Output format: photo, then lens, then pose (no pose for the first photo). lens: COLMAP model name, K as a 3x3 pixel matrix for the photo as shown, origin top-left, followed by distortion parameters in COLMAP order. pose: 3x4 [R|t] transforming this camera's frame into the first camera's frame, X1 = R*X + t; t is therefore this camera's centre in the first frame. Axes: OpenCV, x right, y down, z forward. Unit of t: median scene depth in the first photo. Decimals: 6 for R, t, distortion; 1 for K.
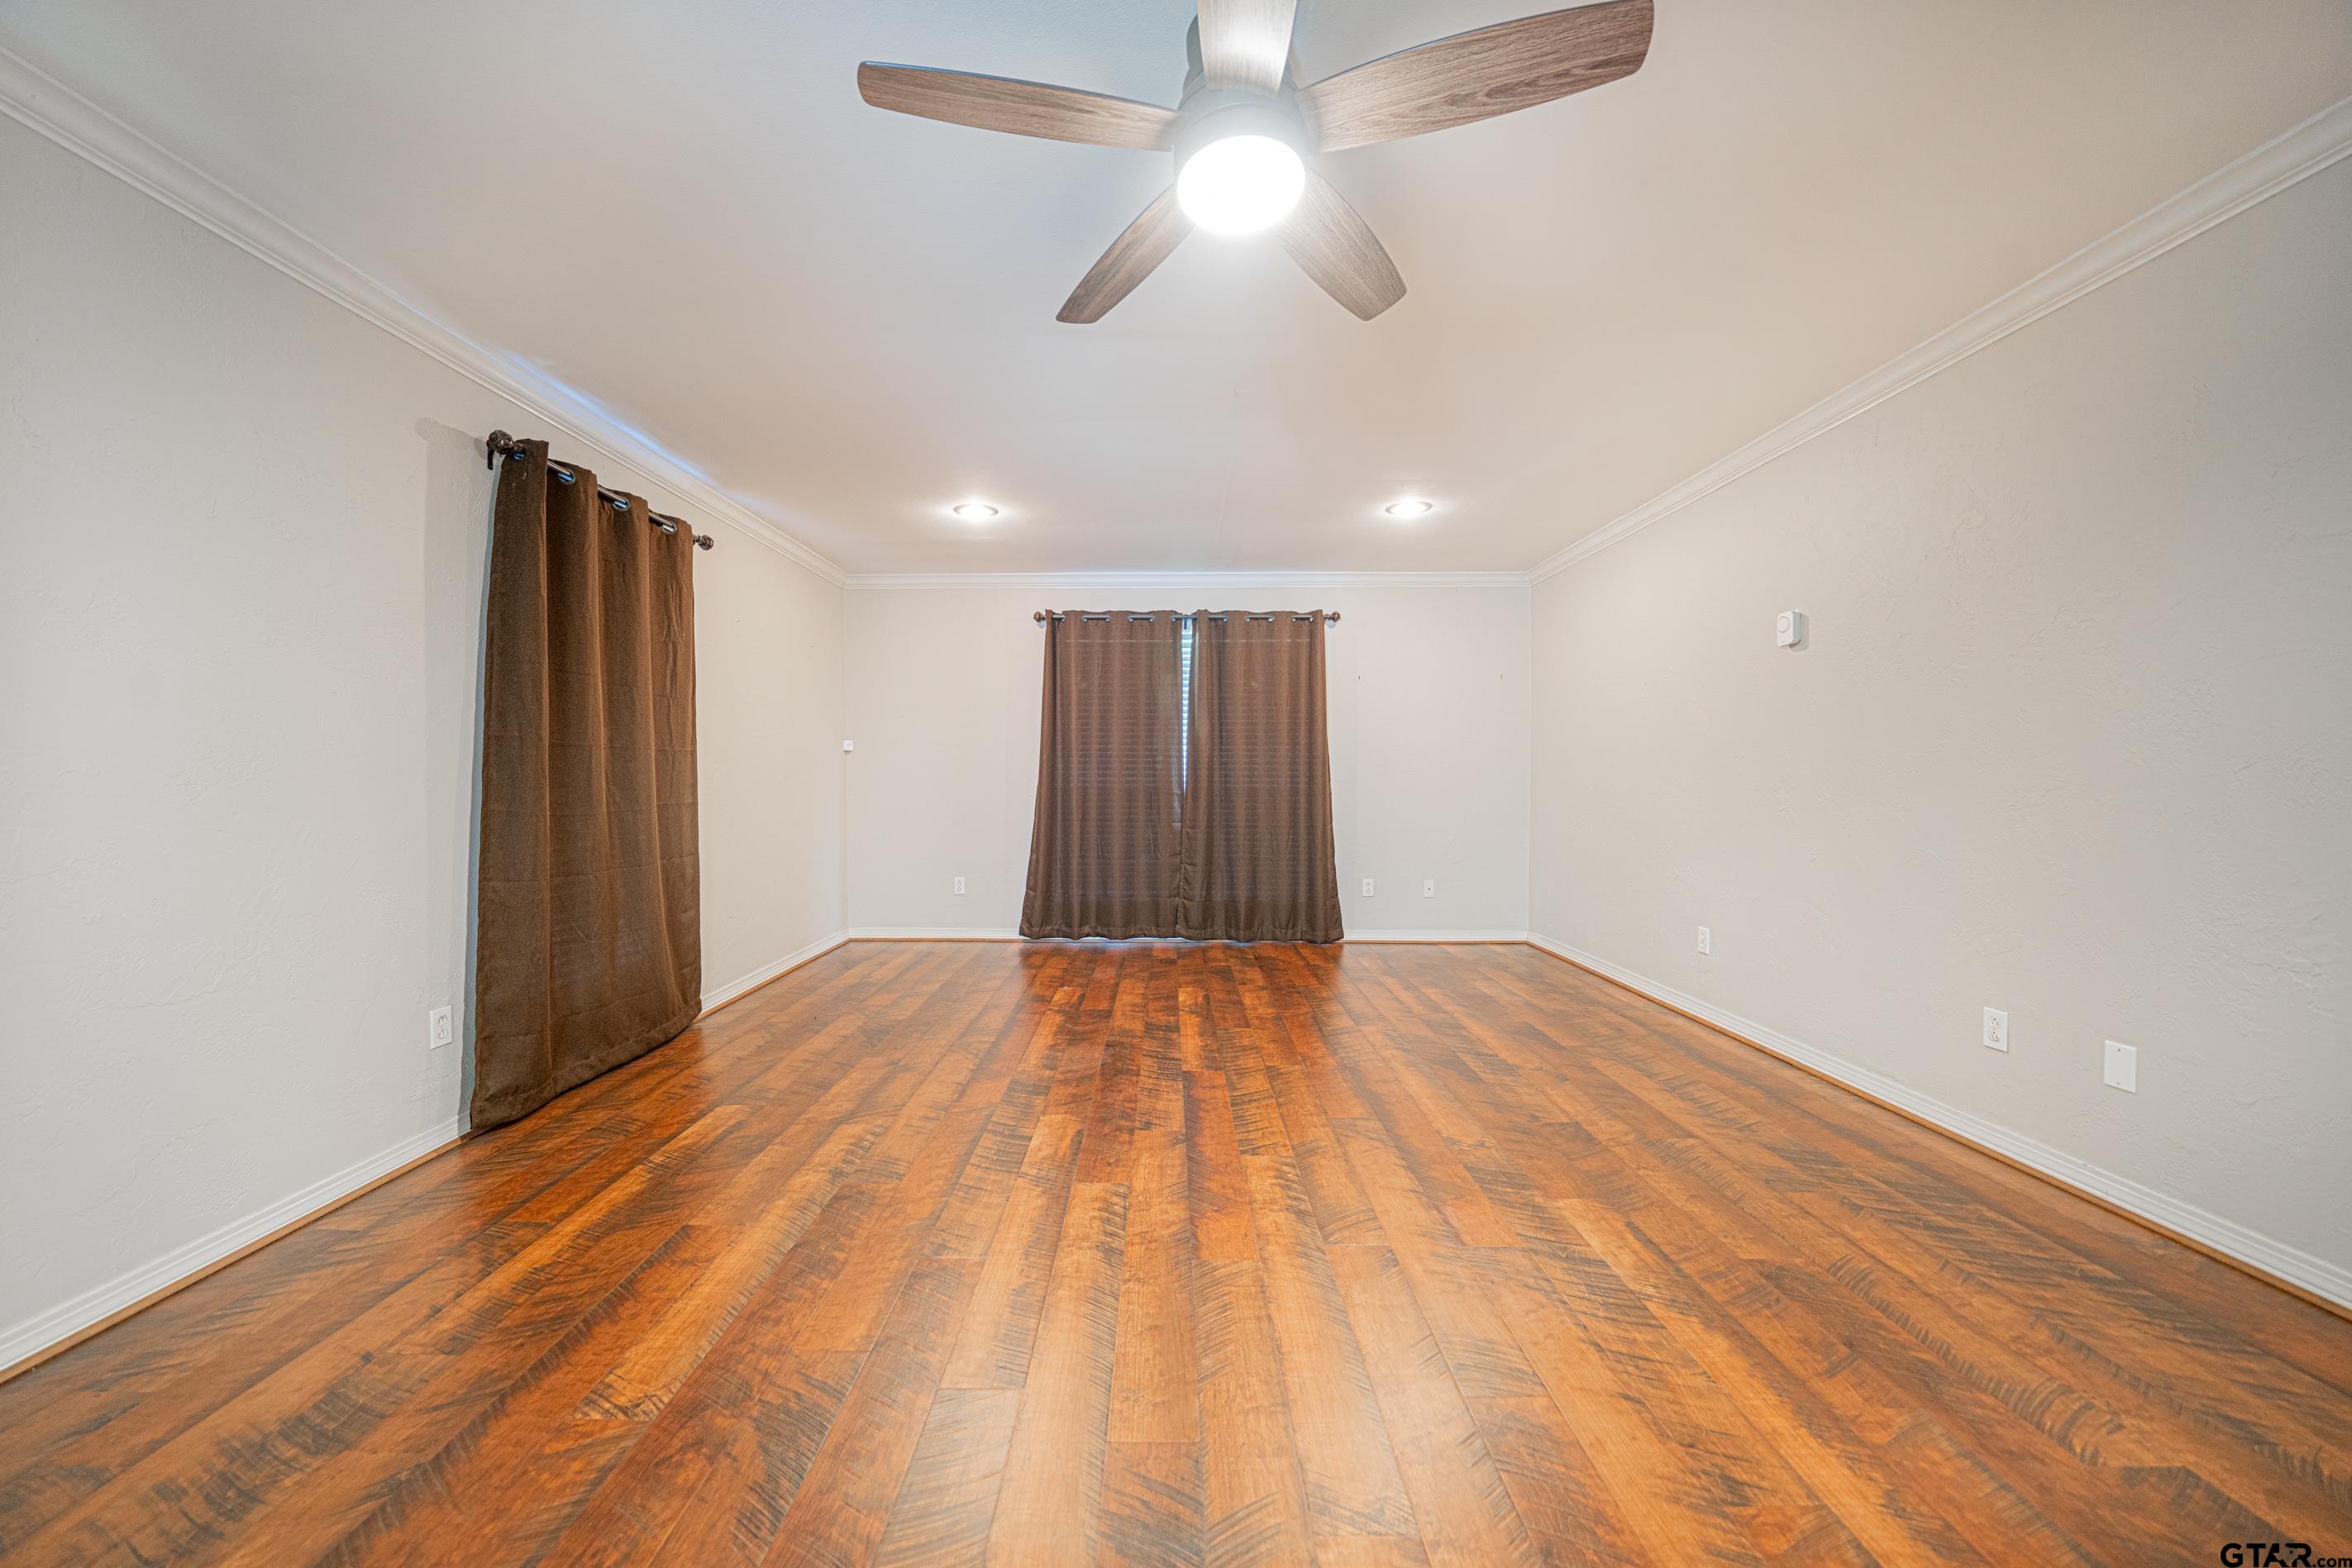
lens RADIAL K [[792.4, 0, 1182.1], [0, 792.4, 792.0], [0, 0, 1]] dist [-0.018564, -0.000032]
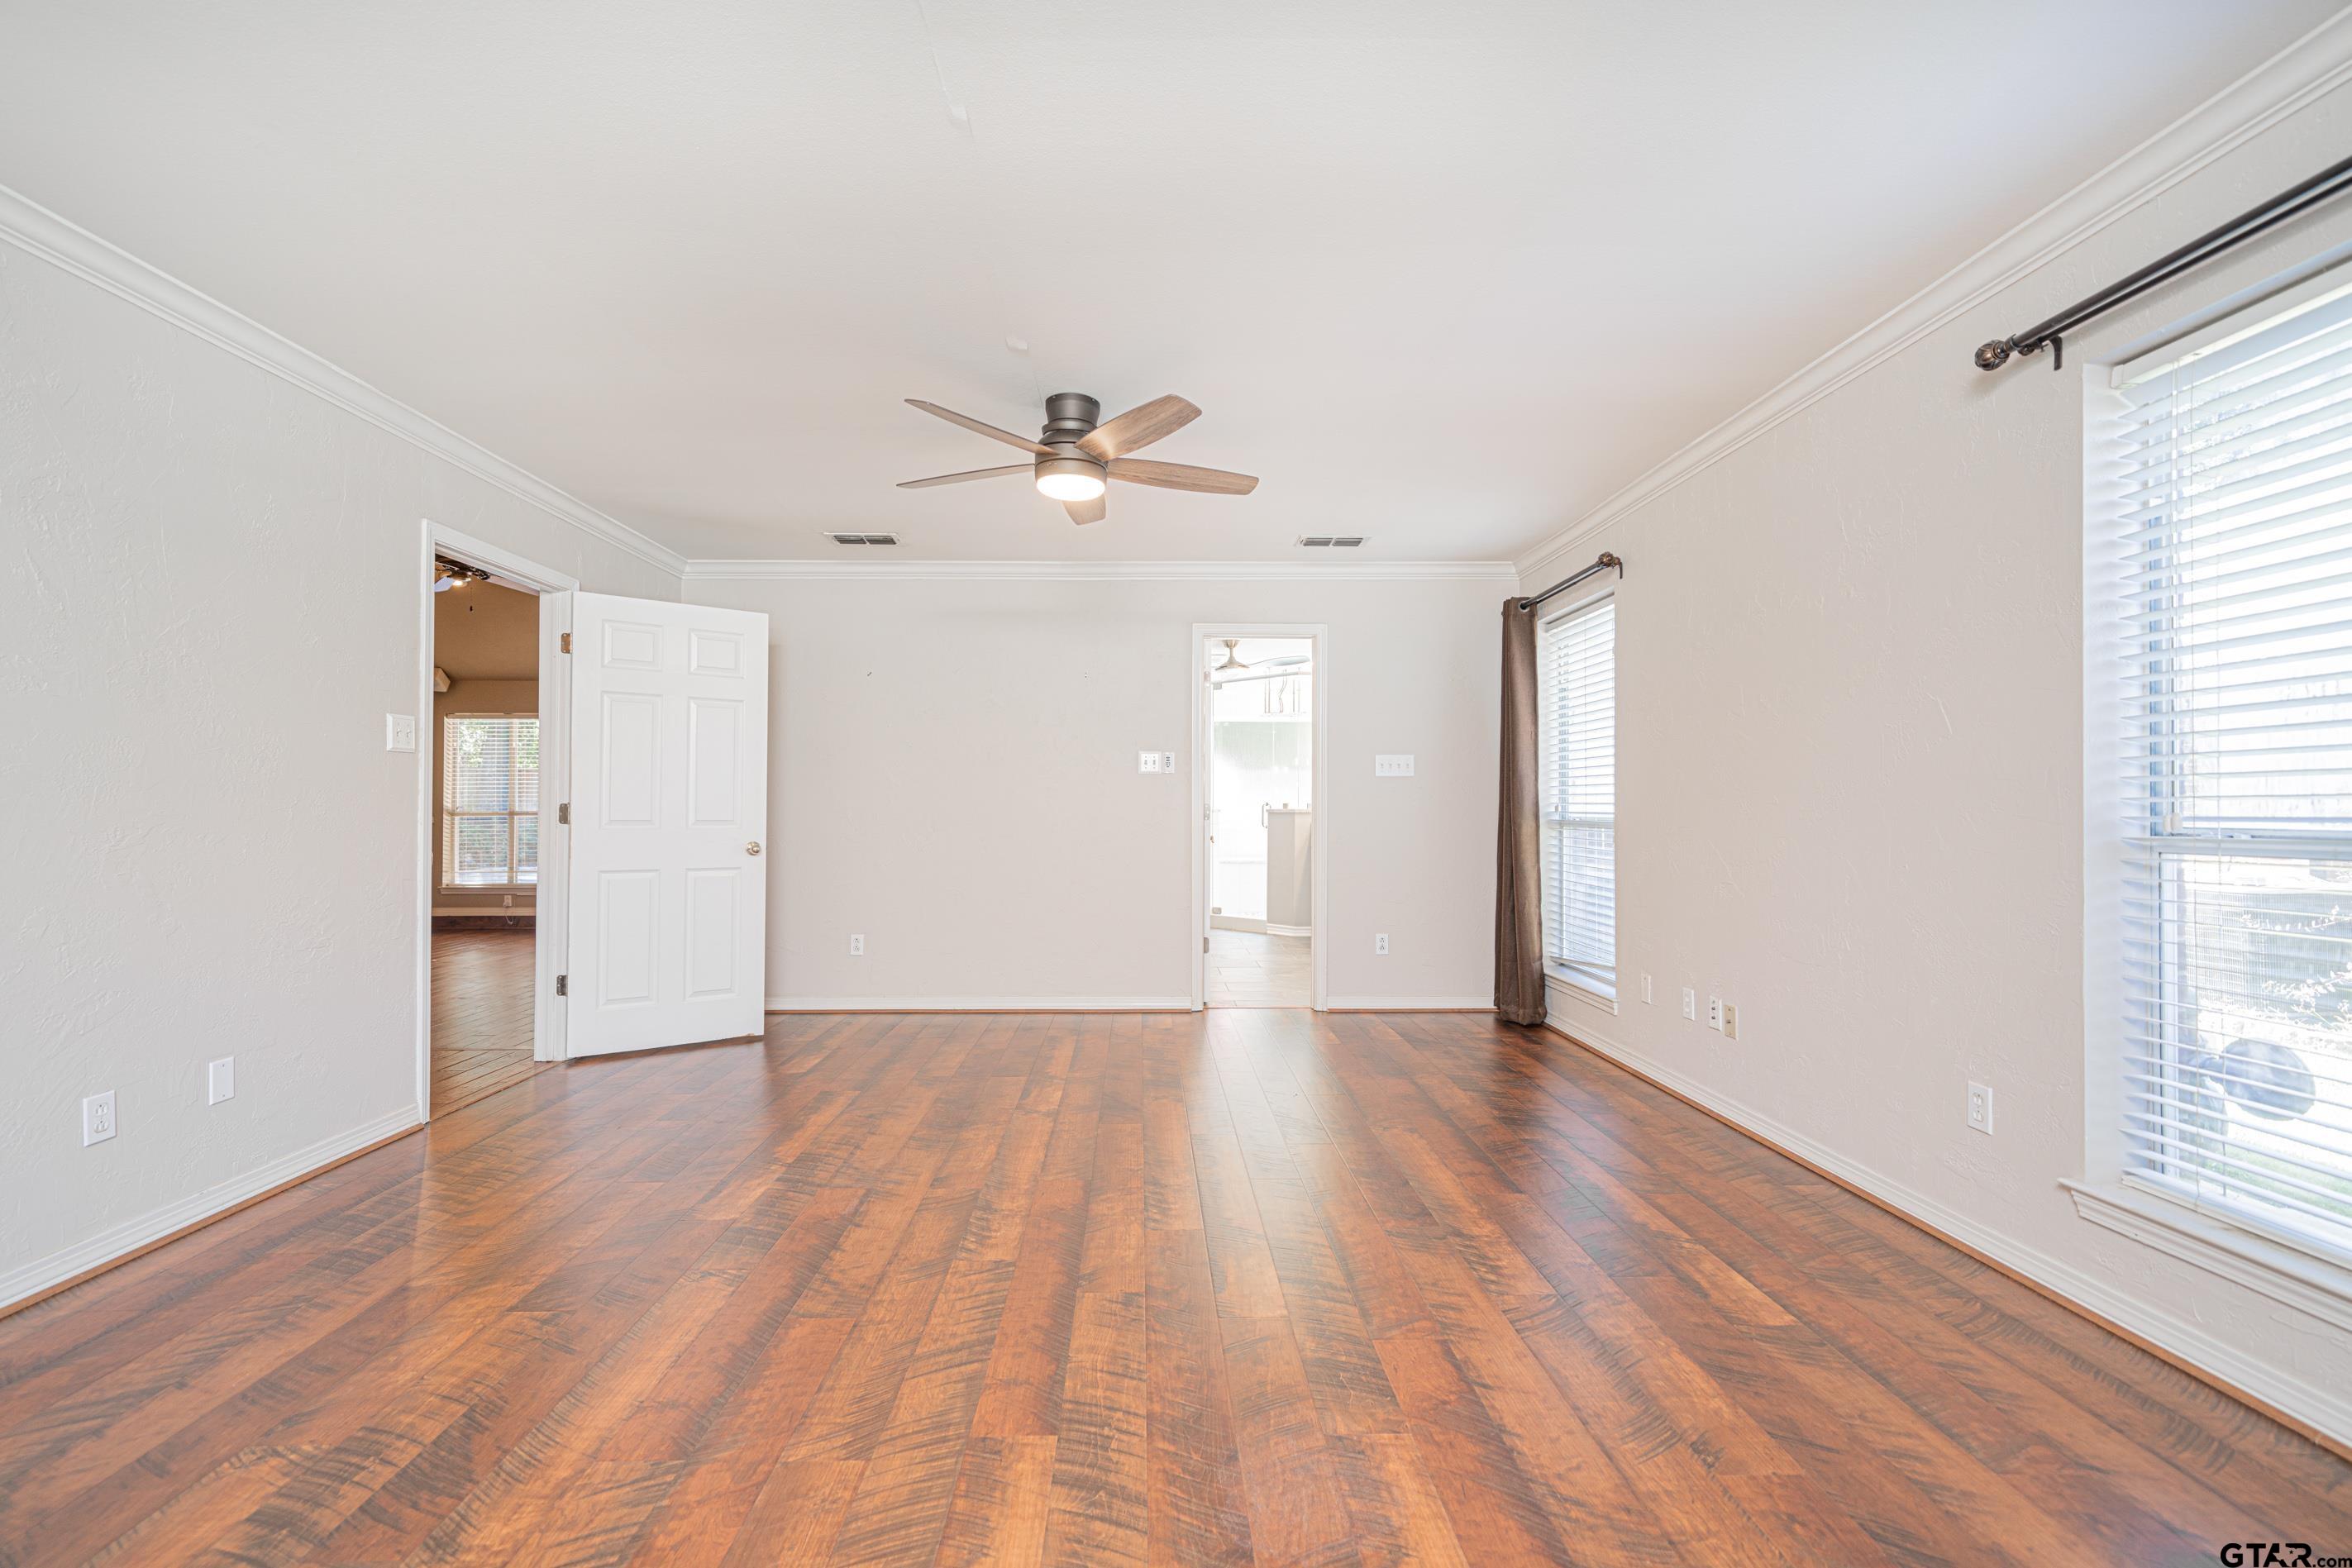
lens RADIAL K [[1009.3, 0, 1170.7], [0, 1009.3, 791.8], [0, 0, 1]] dist [0.000593, 0.000000]
pose [[-0.999932, 0.002536, -0.011376, -0.072618], [0.002490, 0.999989, 0.004059, -0.038357], [0.011386, 0.004031, -0.999927, 1.902957]]
